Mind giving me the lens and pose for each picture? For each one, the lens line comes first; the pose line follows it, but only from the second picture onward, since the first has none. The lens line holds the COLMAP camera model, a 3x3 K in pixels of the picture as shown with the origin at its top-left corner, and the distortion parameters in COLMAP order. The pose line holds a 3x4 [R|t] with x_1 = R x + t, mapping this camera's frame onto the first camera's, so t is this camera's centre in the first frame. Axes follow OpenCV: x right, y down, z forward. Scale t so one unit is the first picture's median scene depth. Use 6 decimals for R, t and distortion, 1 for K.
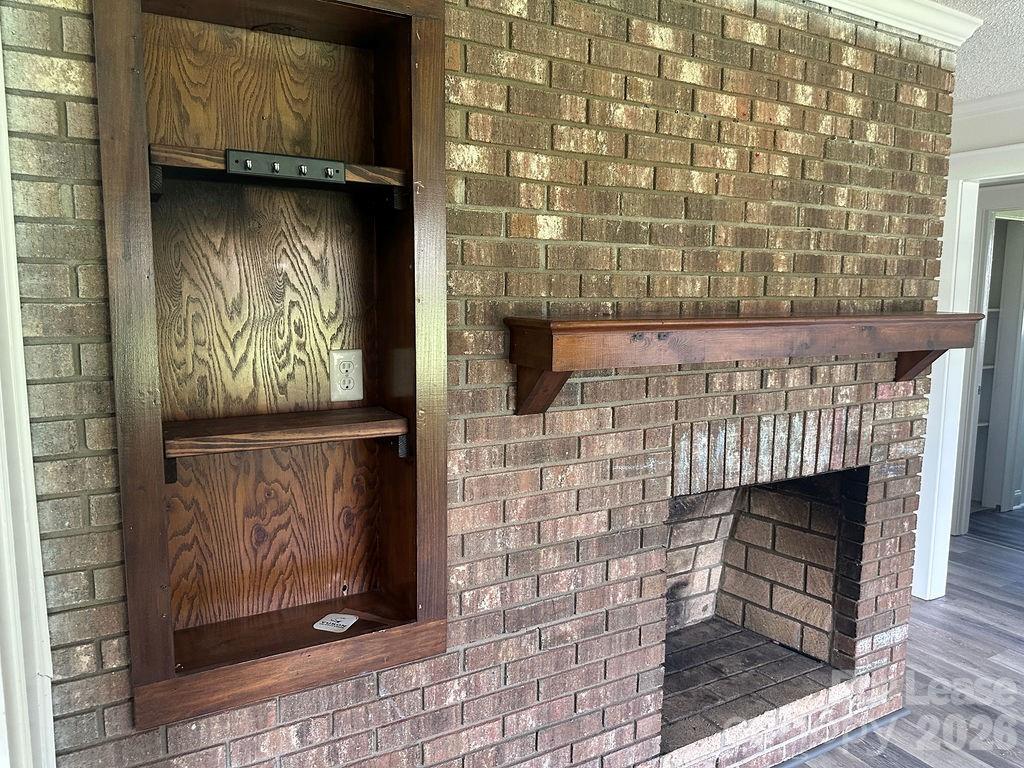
lens RADIAL K [[729.9, 0, 507.9], [0, 729.9, 385.7], [0, 0, 1]] dist [0.029808, -0.015377]
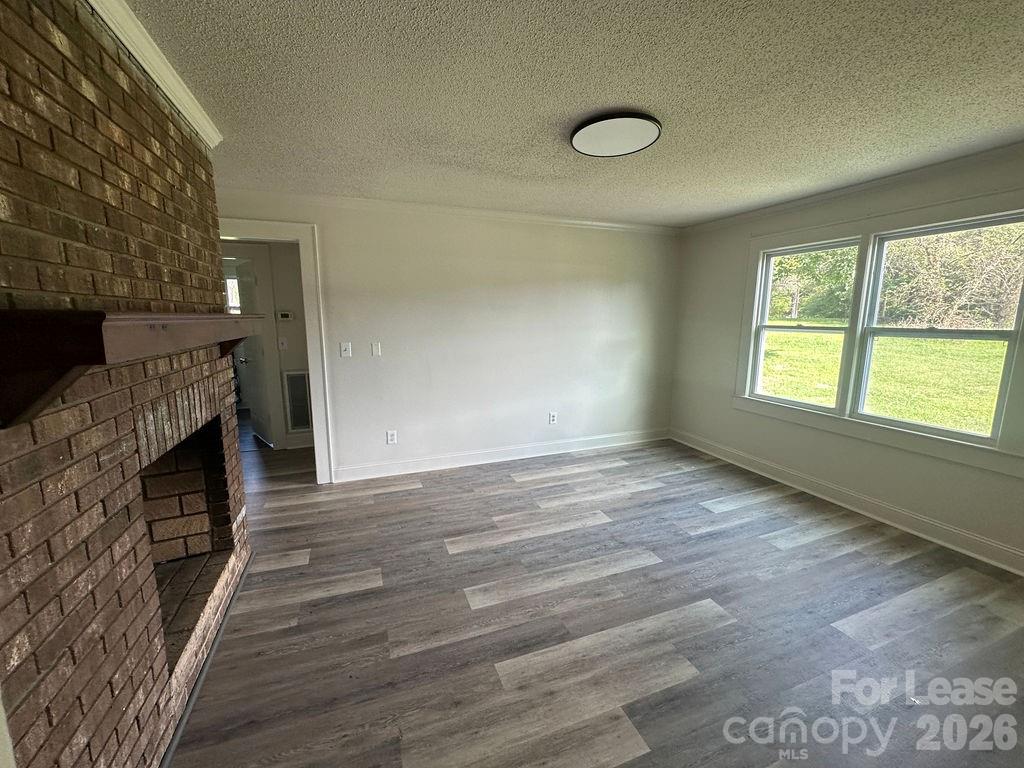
lens RADIAL K [[410.6, 0, 511.7], [0, 410.6, 381.3], [0, 0, 1]] dist [-0.003371, -0.000748]
pose [[0.170152, -0.162687, 0.971896, -0.285296], [0.123883, 0.981984, 0.142687, -0.006767], [-0.977600, 0.096123, 0.187241, 0.287679]]
